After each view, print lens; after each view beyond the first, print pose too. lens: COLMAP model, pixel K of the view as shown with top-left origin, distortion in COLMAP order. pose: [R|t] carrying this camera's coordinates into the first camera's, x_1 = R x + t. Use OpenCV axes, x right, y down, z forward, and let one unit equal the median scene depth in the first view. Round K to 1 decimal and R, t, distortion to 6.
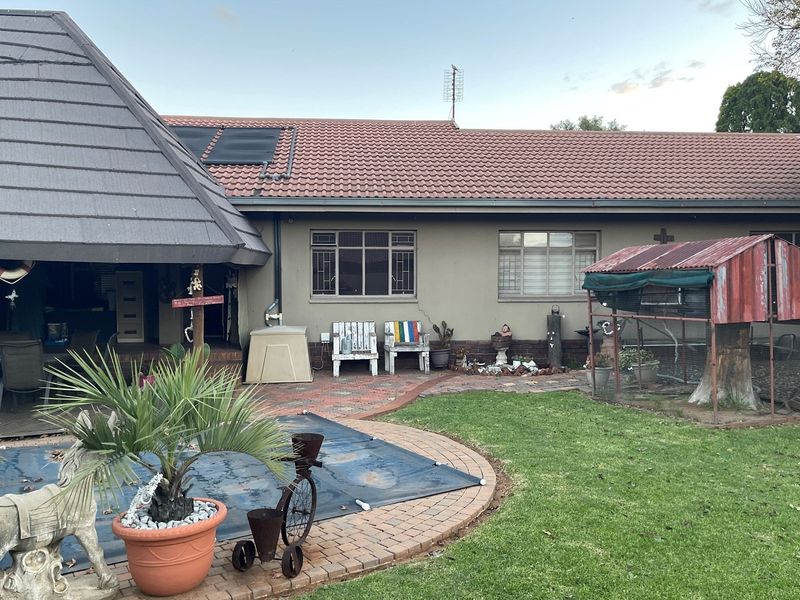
lens RADIAL K [[683.3, 0, 404.7], [0, 683.3, 304.9], [0, 0, 1]] dist [0.064612, -0.081335]
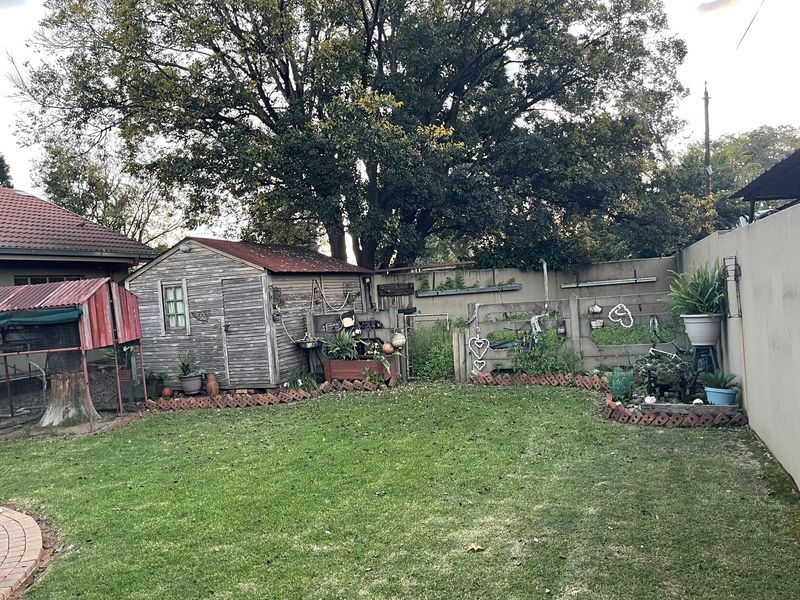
lens RADIAL K [[683.3, 0, 393.4], [0, 683.3, 299.7], [0, 0, 1]] dist [0.064612, -0.081335]
pose [[0.432733, -0.042100, 0.900539, -0.361143], [0.107985, 0.994138, -0.005414, 0.003089], [-0.895031, 0.099587, 0.434742, -0.029753]]
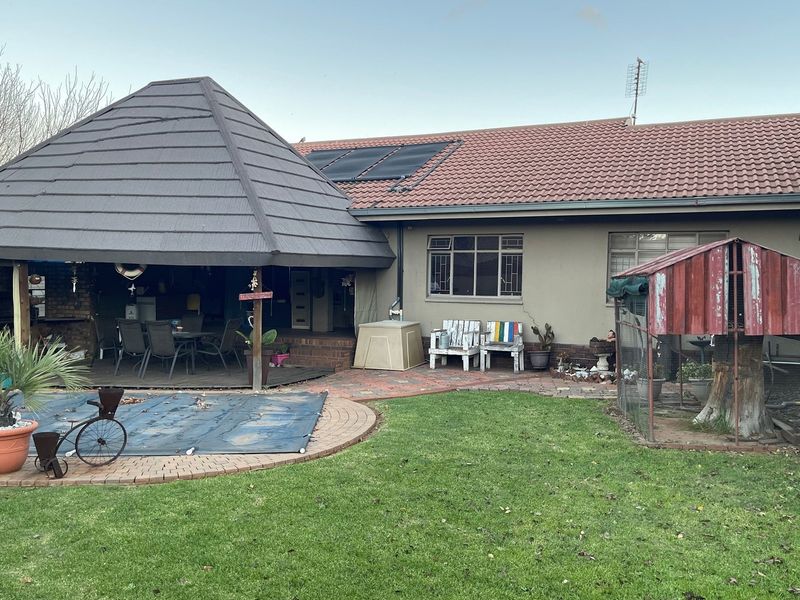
lens RADIAL K [[683.3, 0, 408.1], [0, 683.3, 303.4], [0, 0, 1]] dist [0.064612, -0.081335]
pose [[0.878181, 0.032521, -0.477222, 0.526701], [-0.033357, 0.999421, 0.006724, -0.008717], [0.477164, 0.010014, 0.878757, 0.019229]]
